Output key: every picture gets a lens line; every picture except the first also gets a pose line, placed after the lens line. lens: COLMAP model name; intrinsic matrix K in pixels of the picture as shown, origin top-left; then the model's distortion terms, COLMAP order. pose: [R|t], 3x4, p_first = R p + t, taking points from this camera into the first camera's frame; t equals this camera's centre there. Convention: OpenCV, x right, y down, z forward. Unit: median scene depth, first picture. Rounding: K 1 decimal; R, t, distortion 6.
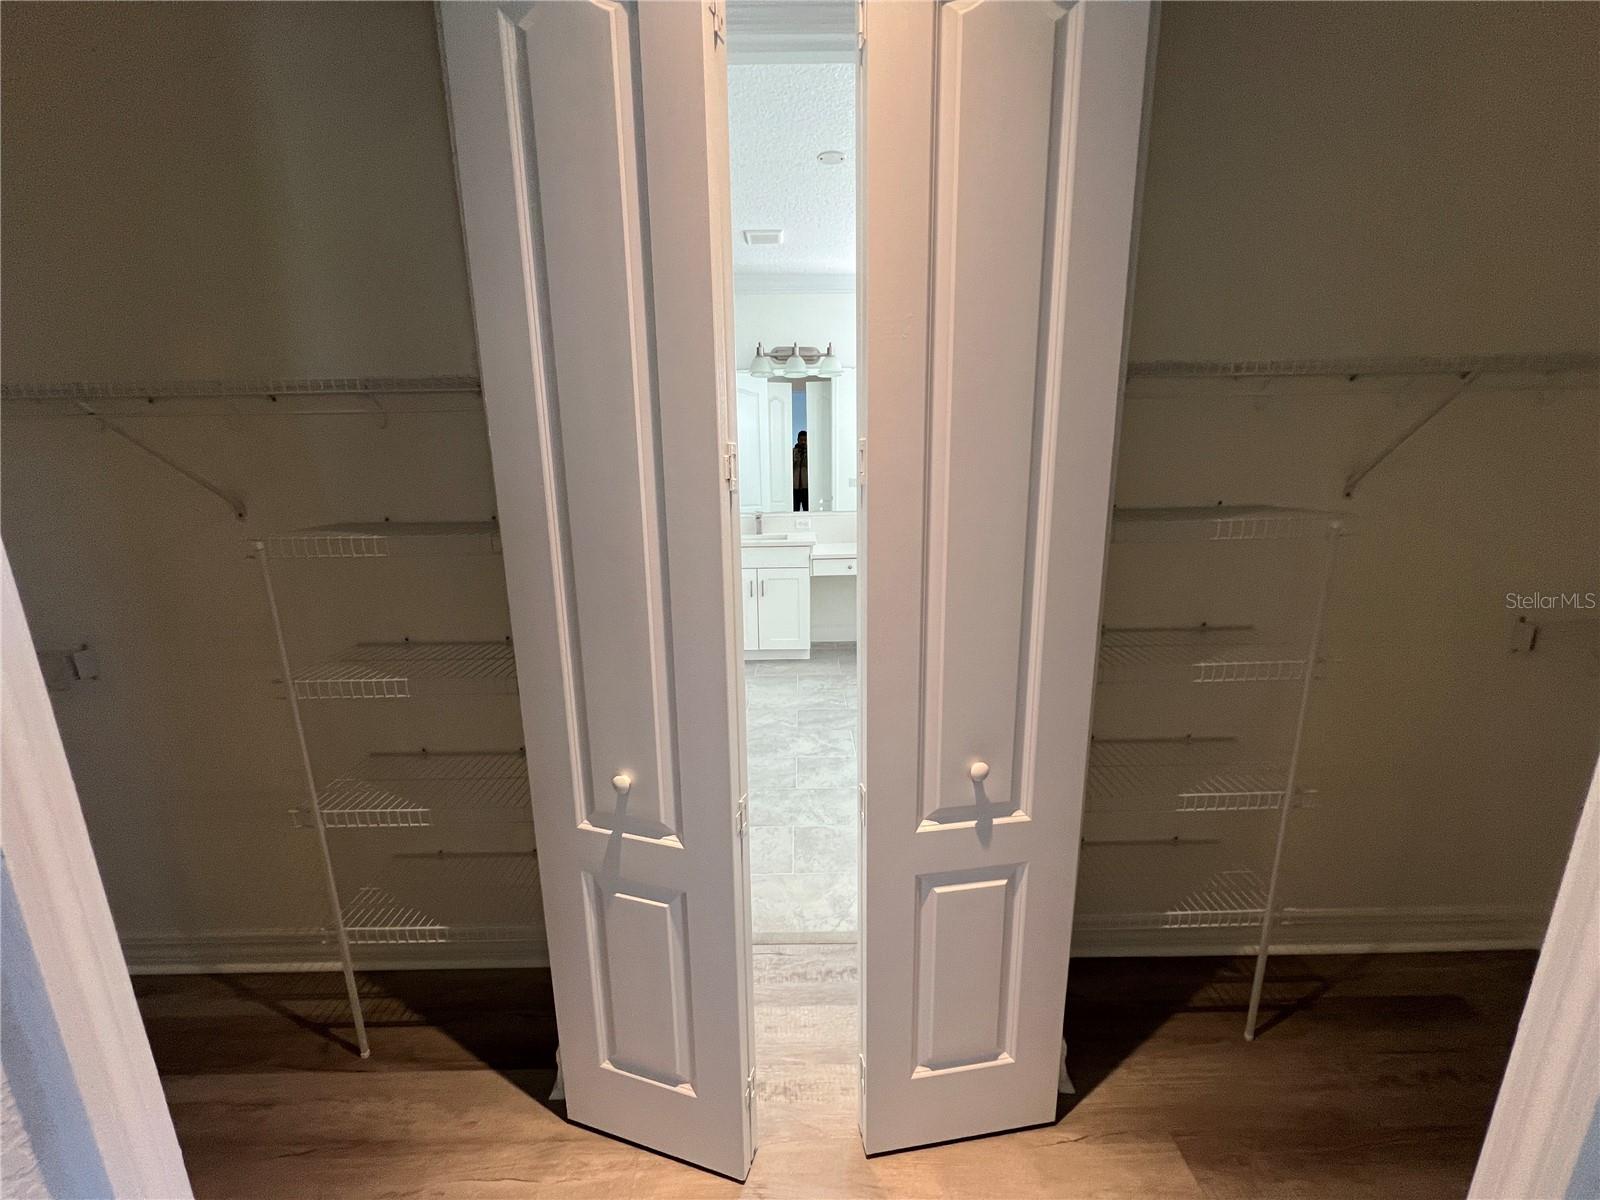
lens RADIAL K [[631.7, 0, 800.3], [0, 631.7, 597.6], [0, 0, 1]] dist [-0.002130, 0.000768]
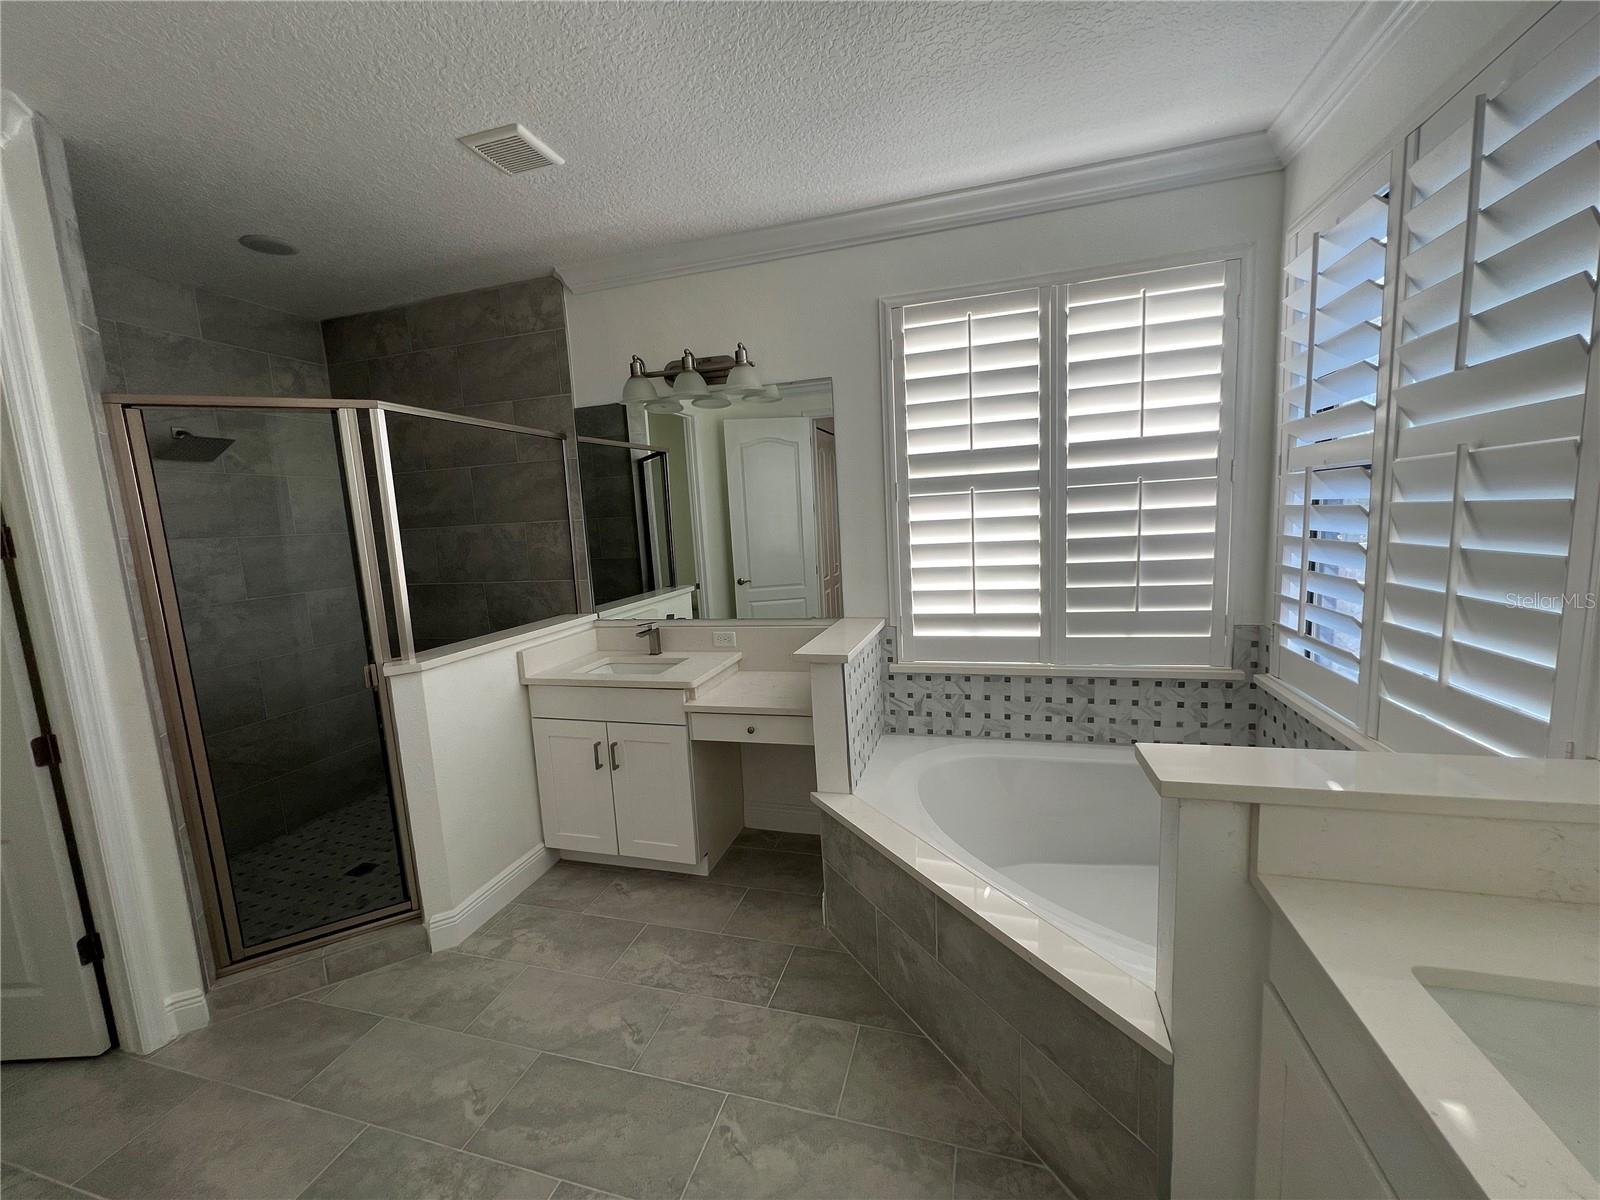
lens RADIAL K [[631.7, 0, 798.9], [0, 631.7, 603.5], [0, 0, 1]] dist [-0.002130, 0.000768]
pose [[0.957538, 0.004478, -0.288273, 0.275440], [-0.027093, 0.996852, -0.074508, -0.117620], [0.287032, 0.079154, 0.954645, 0.472215]]
